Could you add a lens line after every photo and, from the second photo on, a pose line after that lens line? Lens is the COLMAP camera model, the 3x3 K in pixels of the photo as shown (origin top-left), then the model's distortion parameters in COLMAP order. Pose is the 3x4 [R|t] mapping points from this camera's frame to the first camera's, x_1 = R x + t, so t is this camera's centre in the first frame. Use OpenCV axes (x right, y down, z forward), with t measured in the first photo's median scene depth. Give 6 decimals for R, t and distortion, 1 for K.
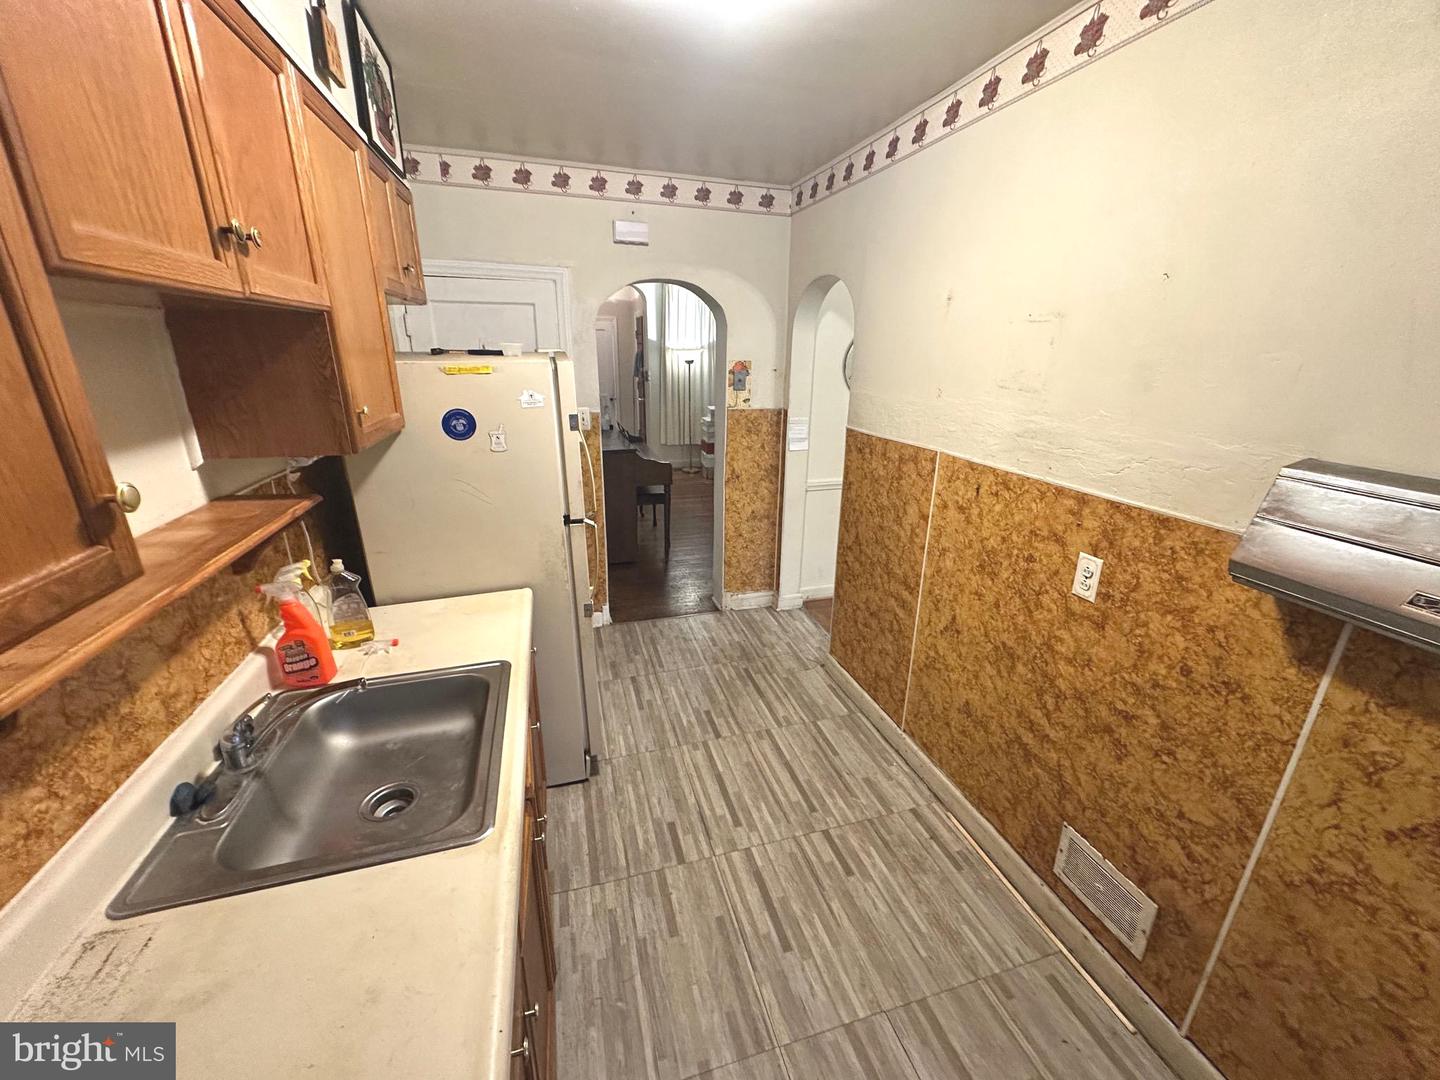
lens RADIAL K [[576.6, 0, 722.4], [0, 576.6, 541.4], [0, 0, 1]] dist [0.000876, 0.000066]
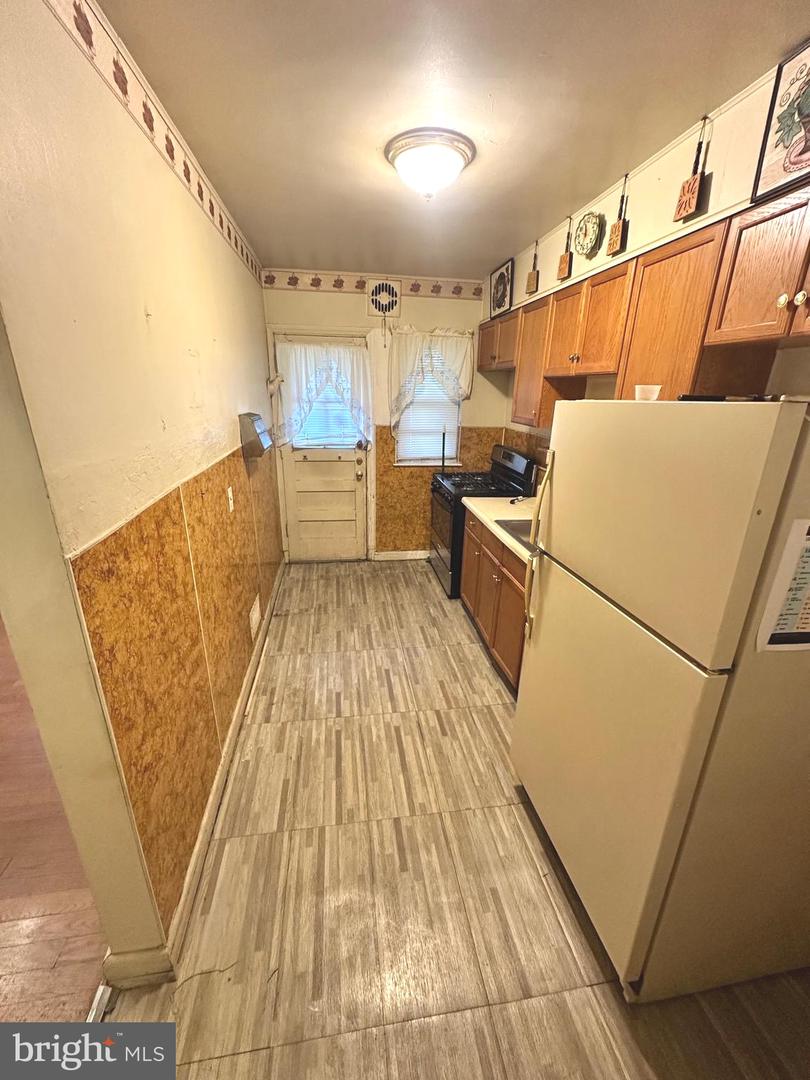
lens RADIAL K [[432.5, 0, 405.0], [0, 432.5, 537.3], [0, 0, 1]] dist [0.000876, 0.000066]
pose [[-0.990577, -0.072661, 0.116093, -0.081283], [0.014038, 0.789326, 0.613814, -0.519521], [-0.136236, 0.609660, -0.780868, 1.547723]]
